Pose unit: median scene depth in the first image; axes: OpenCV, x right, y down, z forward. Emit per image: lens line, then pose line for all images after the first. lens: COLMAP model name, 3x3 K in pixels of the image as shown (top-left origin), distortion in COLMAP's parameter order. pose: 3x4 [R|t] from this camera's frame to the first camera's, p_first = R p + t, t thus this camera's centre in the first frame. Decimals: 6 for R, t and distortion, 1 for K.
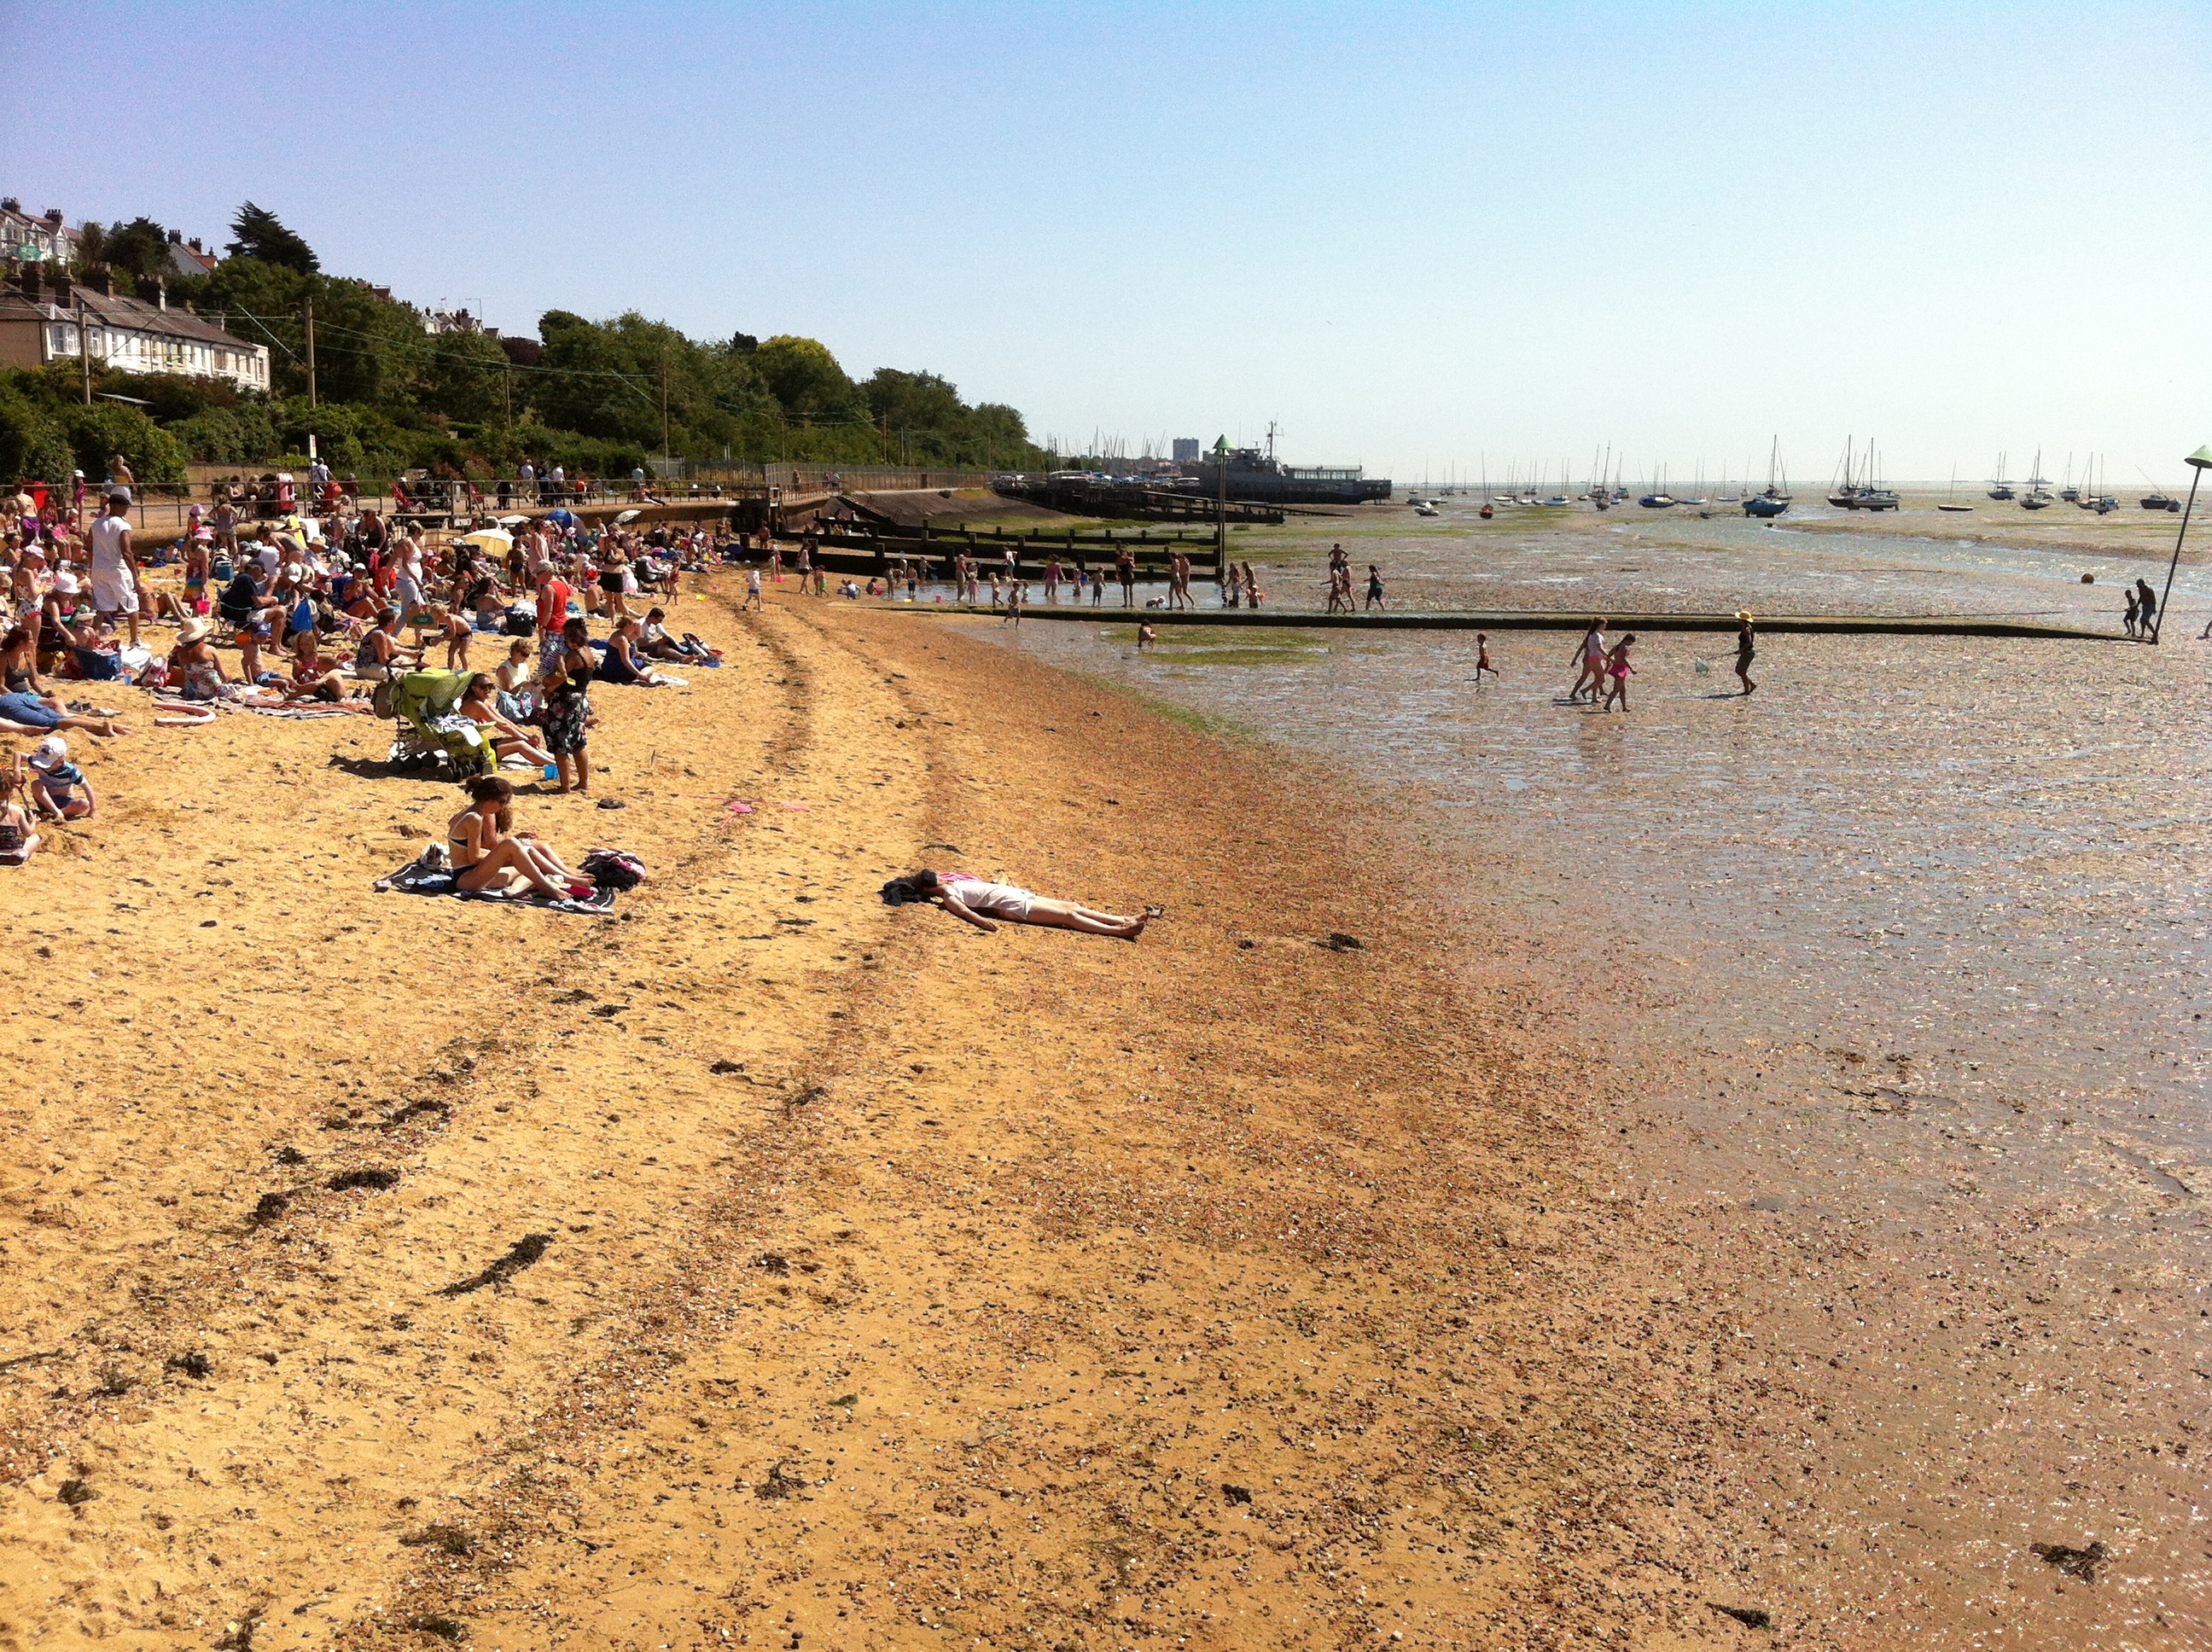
lens RADIAL K [[2067.7, 0, 1161.0], [0, 2067.7, 817.8], [0, 0, 1]] dist [-0.085390, 0.008911]
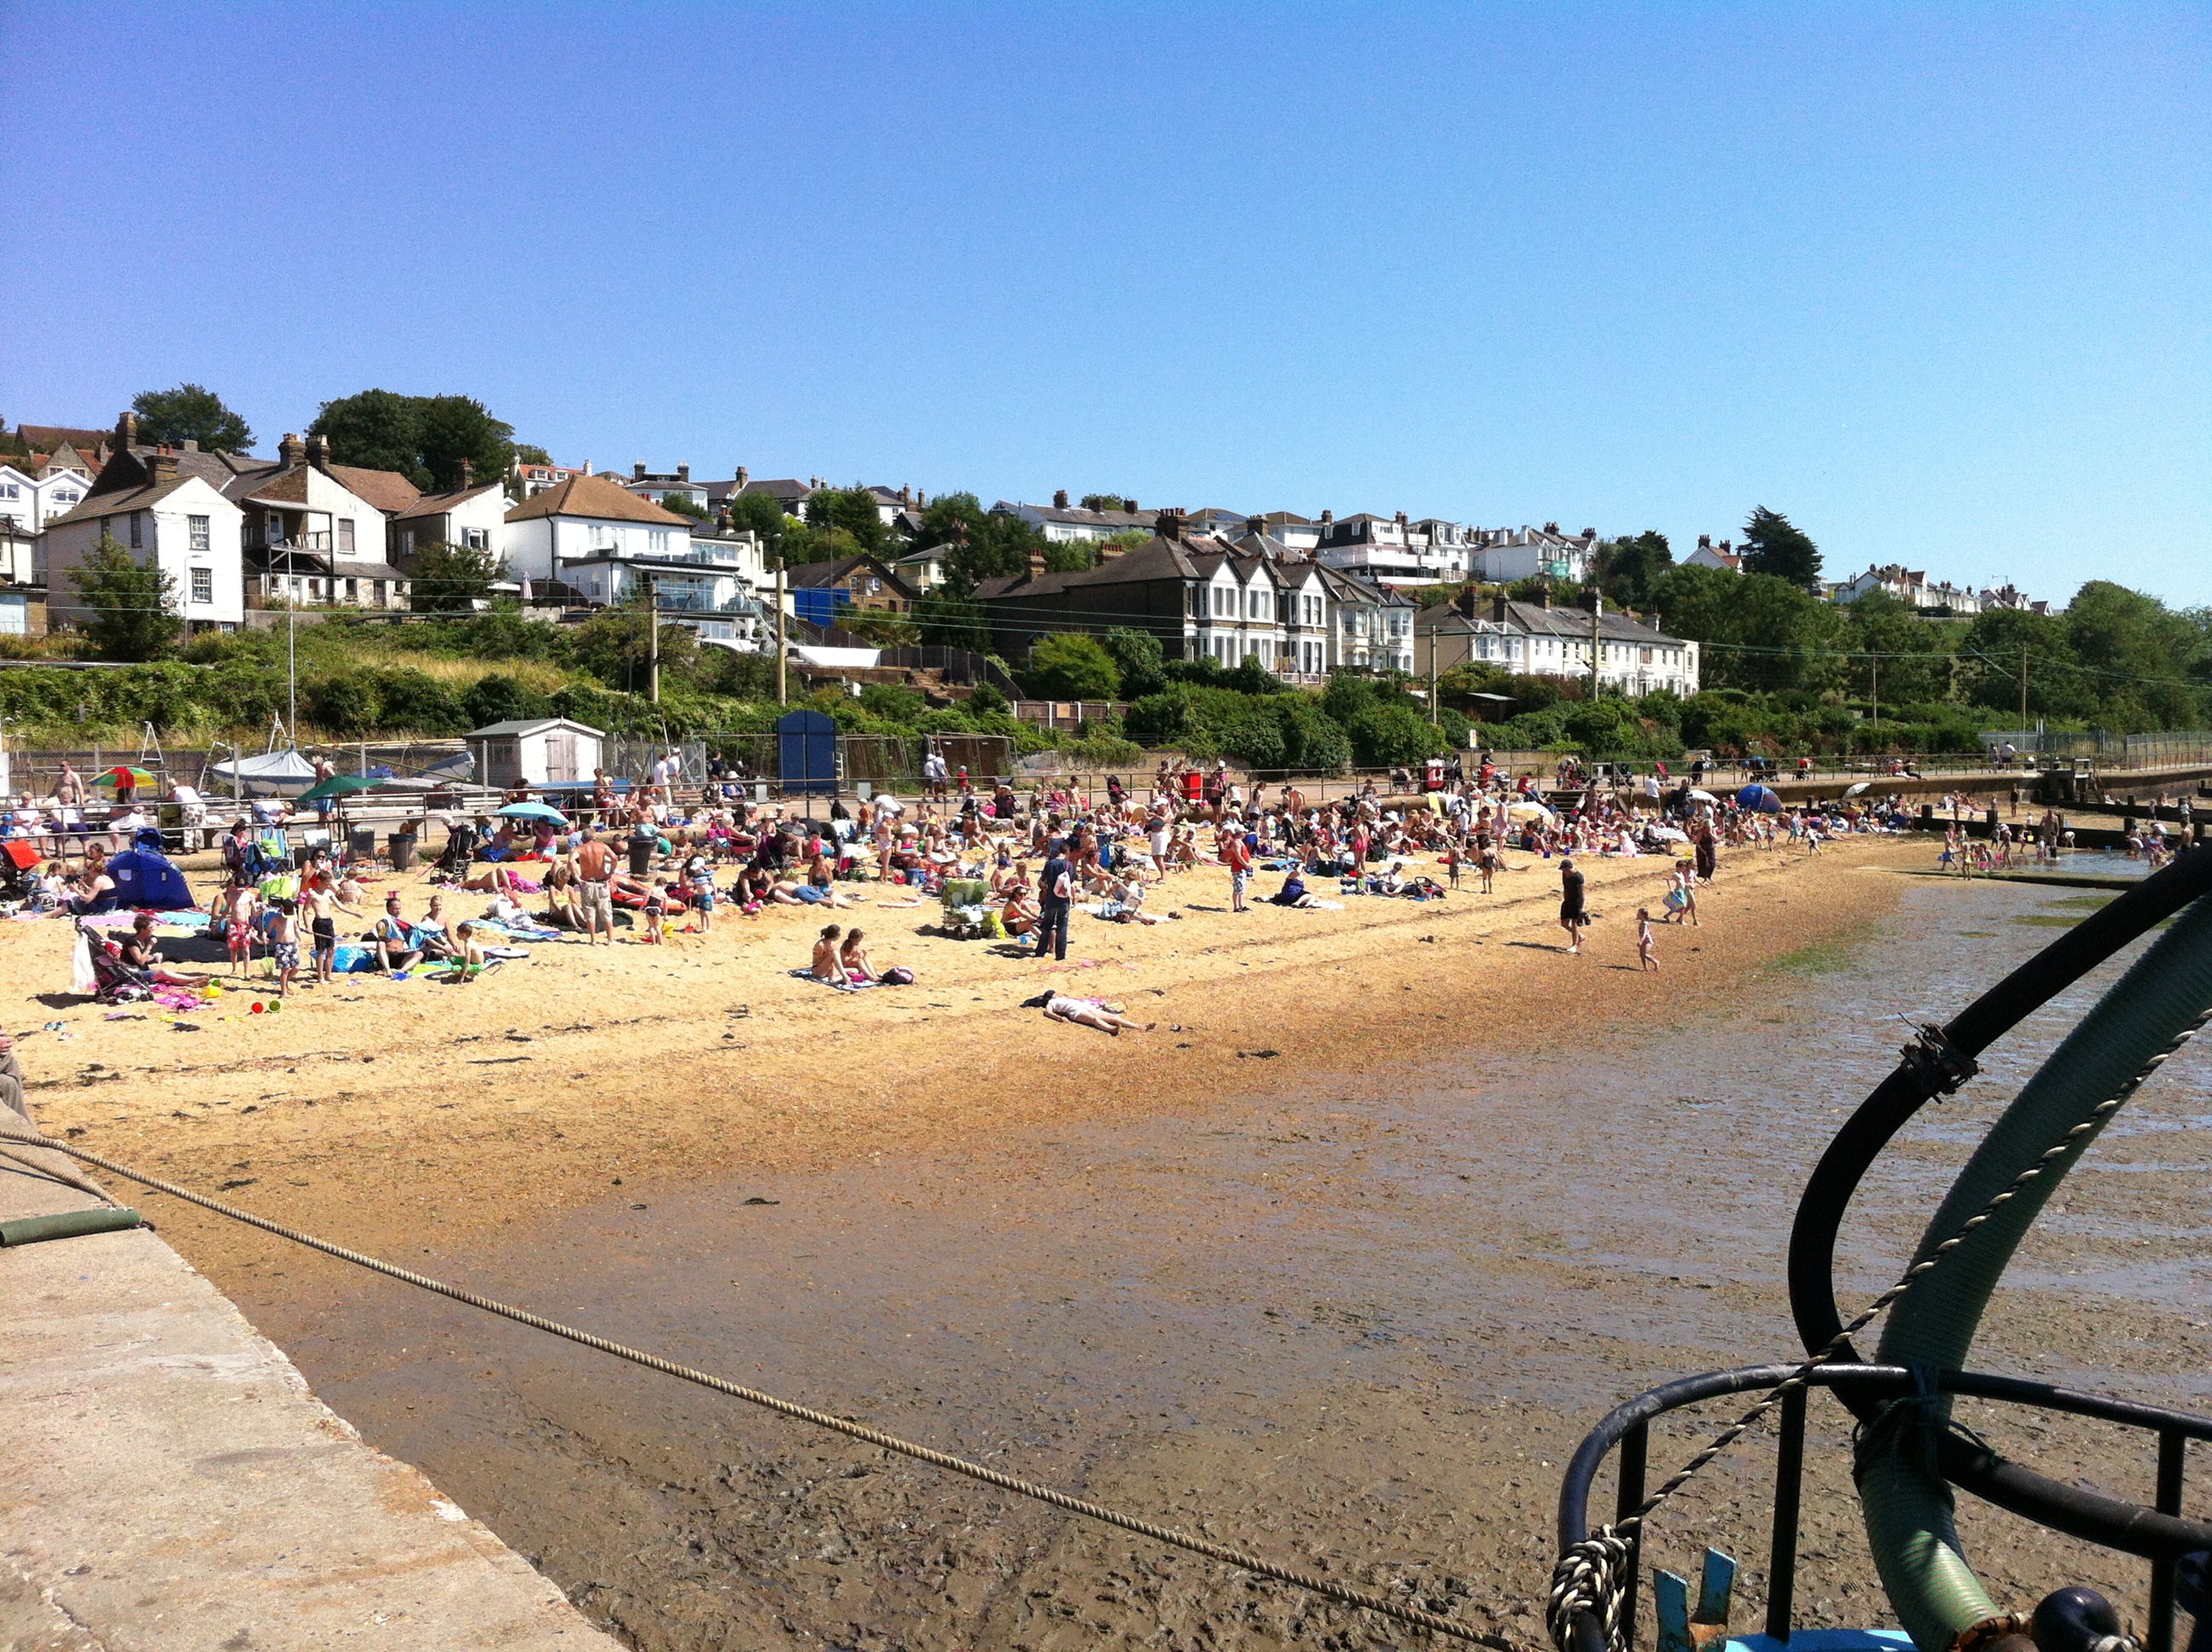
lens RADIAL K [[2067.7, 0, 1161.0], [0, 2067.7, 817.8], [0, 0, 1]] dist [-0.085390, 0.008911]
pose [[0.728542, -0.003866, -0.684990, 0.171735], [-0.085999, 0.991556, -0.097063, 0.006045], [0.679581, 0.129623, 0.722058, -0.039514]]
